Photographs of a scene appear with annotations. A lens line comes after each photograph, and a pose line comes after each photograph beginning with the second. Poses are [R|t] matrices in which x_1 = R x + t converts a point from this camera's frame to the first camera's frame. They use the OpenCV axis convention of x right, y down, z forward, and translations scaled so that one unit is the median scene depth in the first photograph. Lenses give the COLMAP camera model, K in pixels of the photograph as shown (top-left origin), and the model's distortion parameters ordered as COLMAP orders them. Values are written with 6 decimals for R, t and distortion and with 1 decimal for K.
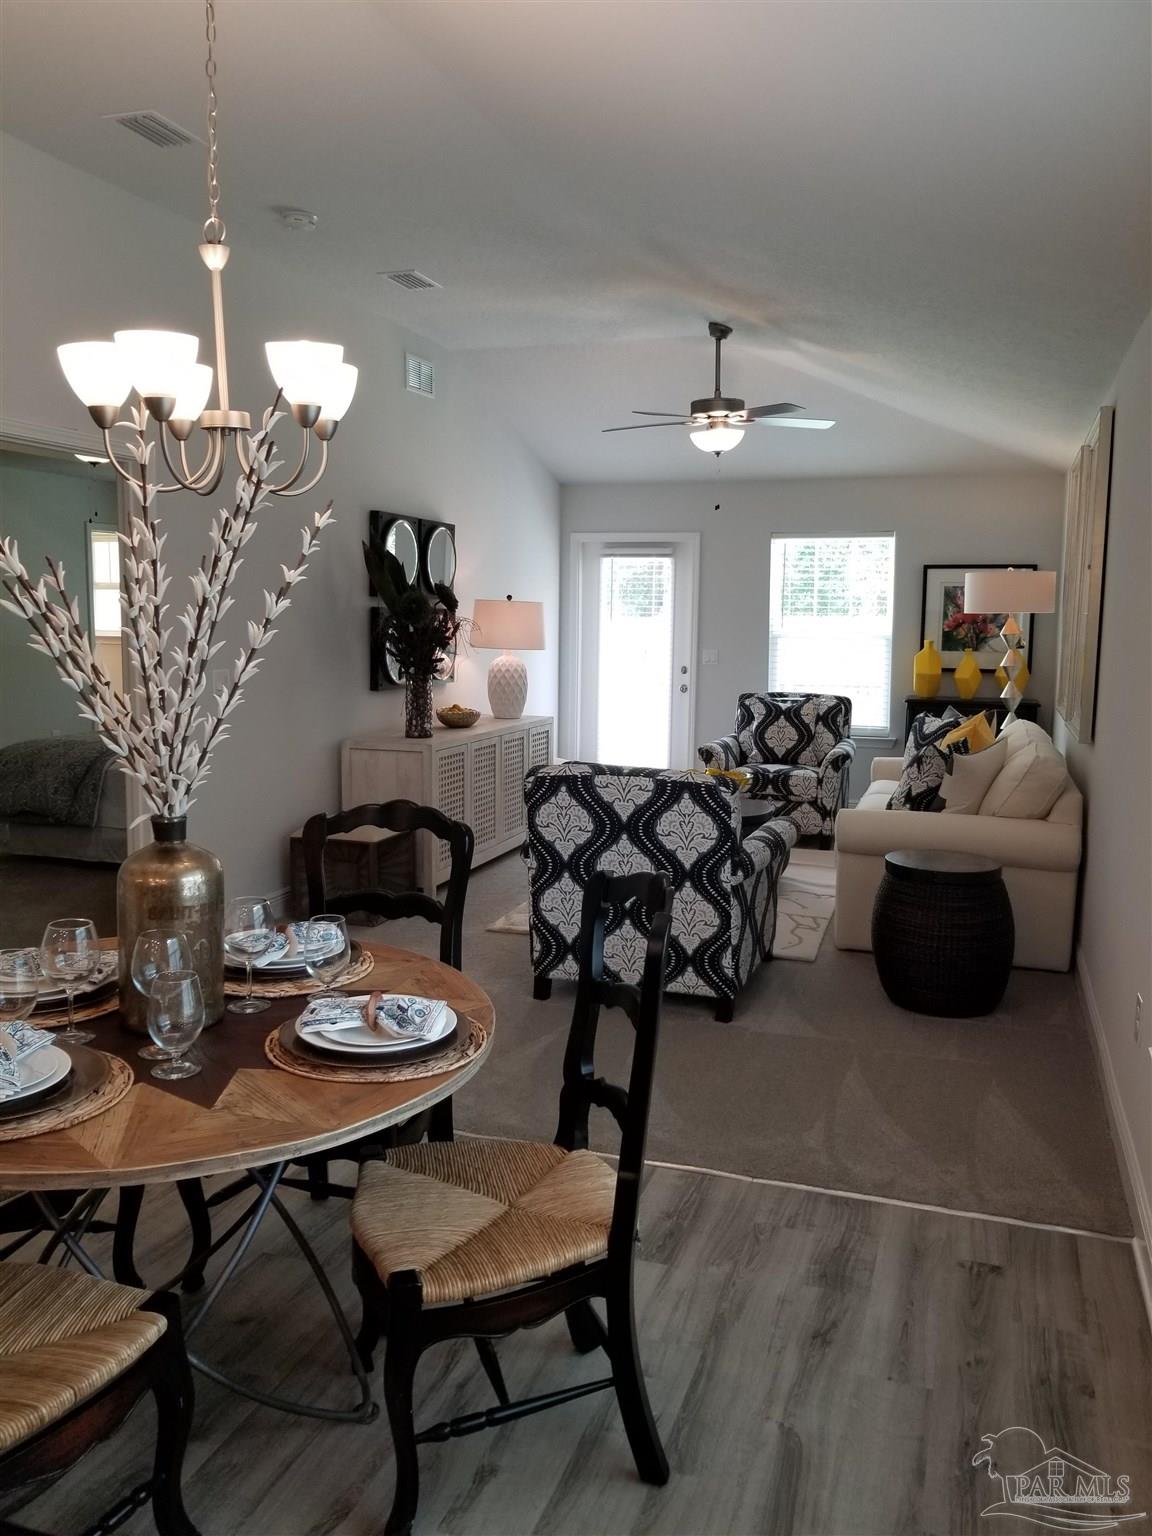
lens RADIAL K [[1180.4, 0, 577.5], [0, 1180.4, 770.4], [0, 0, 1]] dist [0.023249, -0.041060]
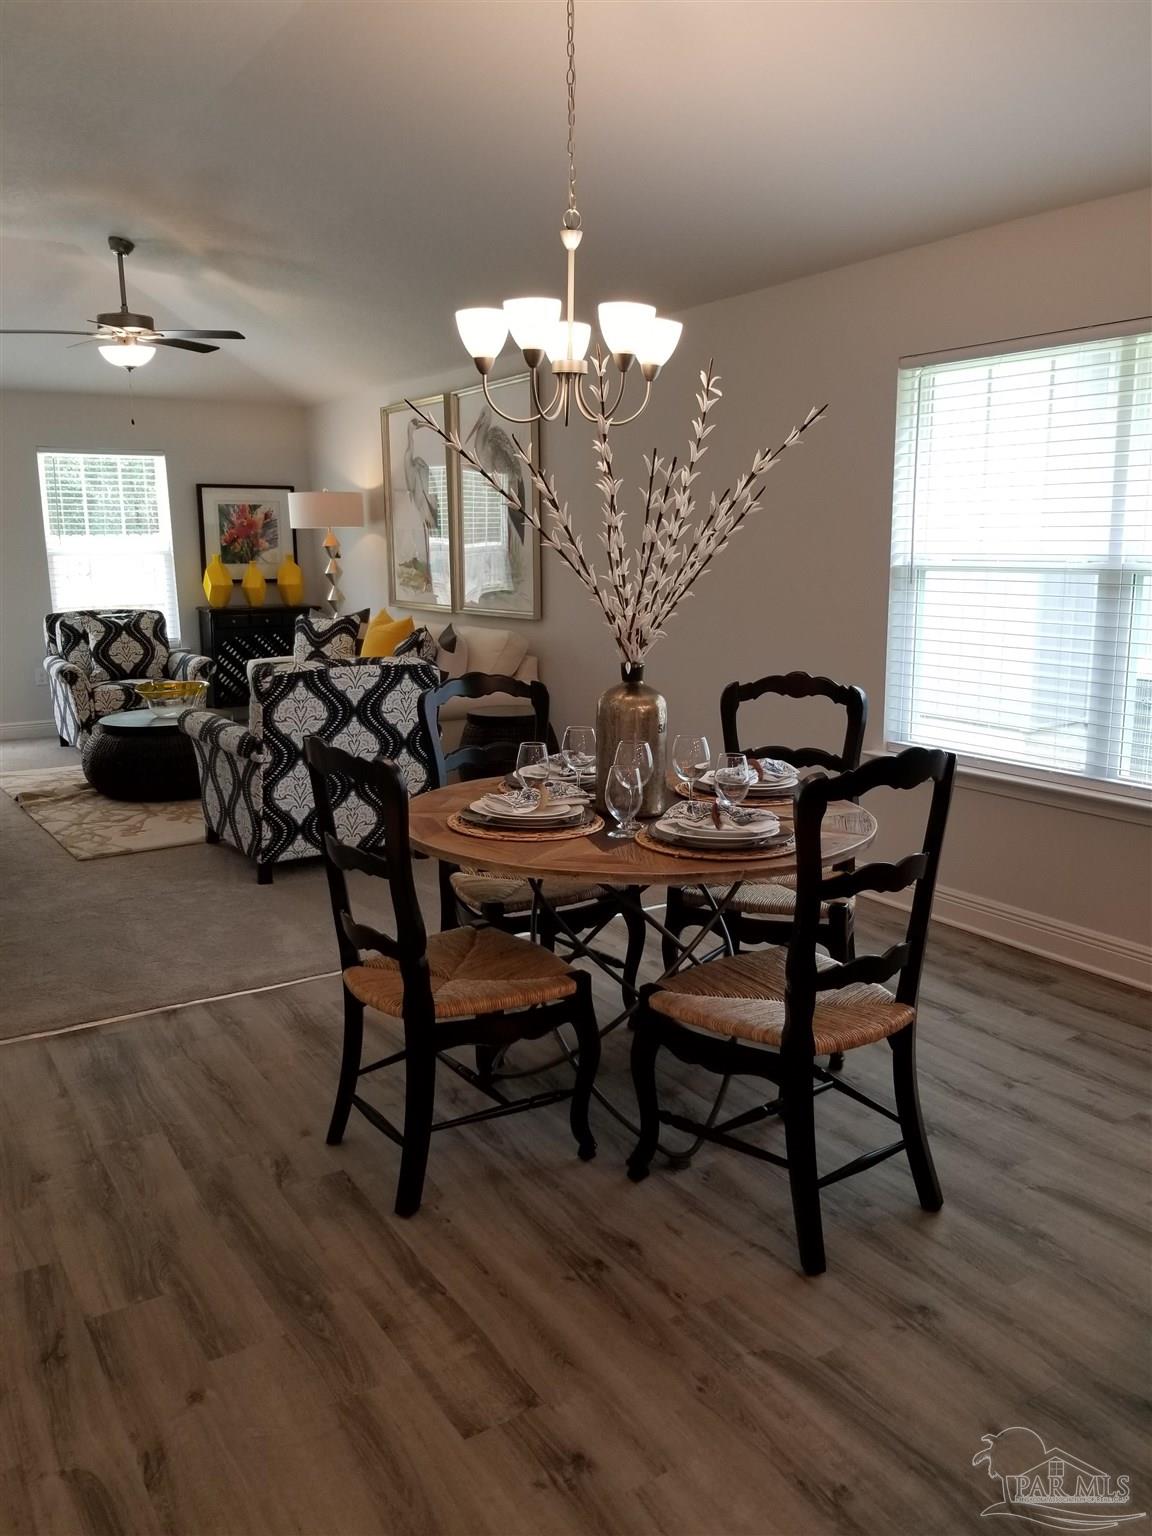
lens RADIAL K [[1180.4, 0, 583.0], [0, 1180.4, 768.5], [0, 0, 1]] dist [0.023249, -0.041060]
pose [[0.637470, -0.159854, 0.753710, -0.667754], [0.112621, 0.987066, 0.114094, -0.002886], [-0.762200, 0.012152, 0.647228, 0.074684]]
